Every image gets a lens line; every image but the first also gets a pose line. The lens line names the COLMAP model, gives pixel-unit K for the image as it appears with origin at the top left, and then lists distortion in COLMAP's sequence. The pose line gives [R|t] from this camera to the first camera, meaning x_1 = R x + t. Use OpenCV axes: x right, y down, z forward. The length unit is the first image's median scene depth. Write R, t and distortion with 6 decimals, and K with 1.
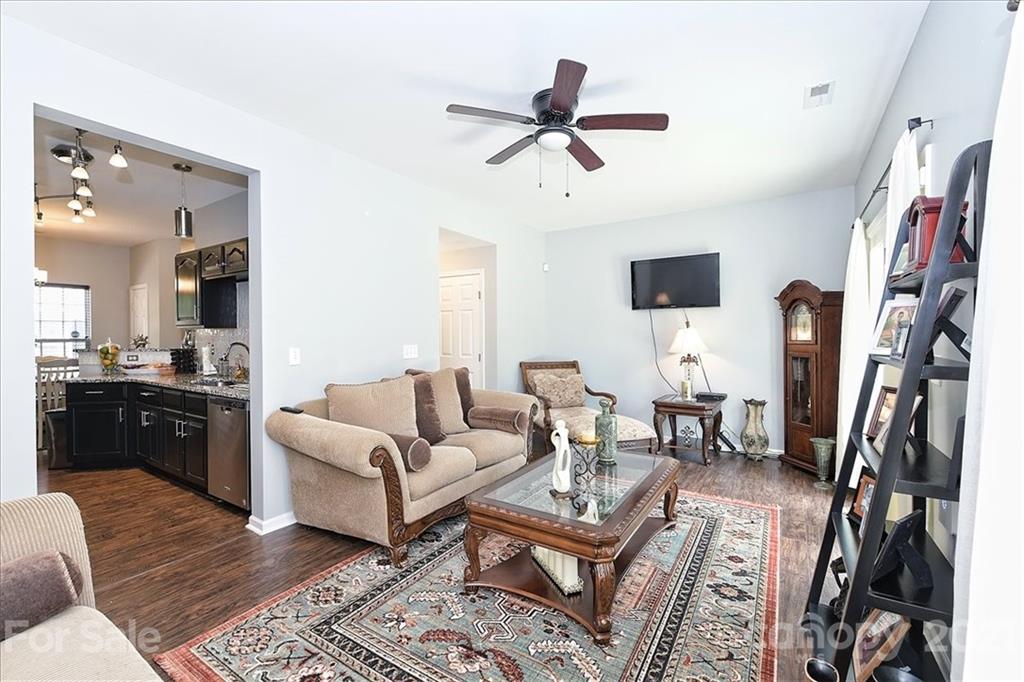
lens RADIAL K [[413.4, 0, 489.2], [0, 413.4, 341.0], [0, 0, 1]] dist [0.003996, -0.001316]
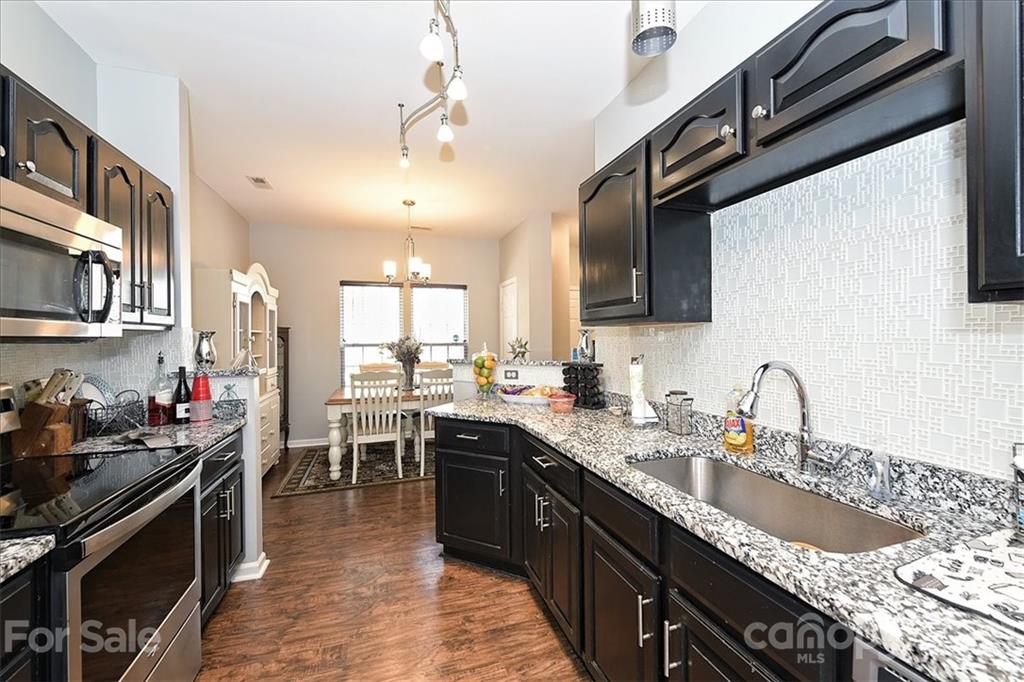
lens RADIAL K [[413.4, 0, 511.8], [0, 413.4, 337.6], [0, 0, 1]] dist [0.003996, -0.001316]
pose [[0.785582, -0.006493, -0.618724, -0.458954], [0.001002, 0.999957, -0.009222, -0.011026], [0.618757, 0.006624, 0.785554, 0.491084]]
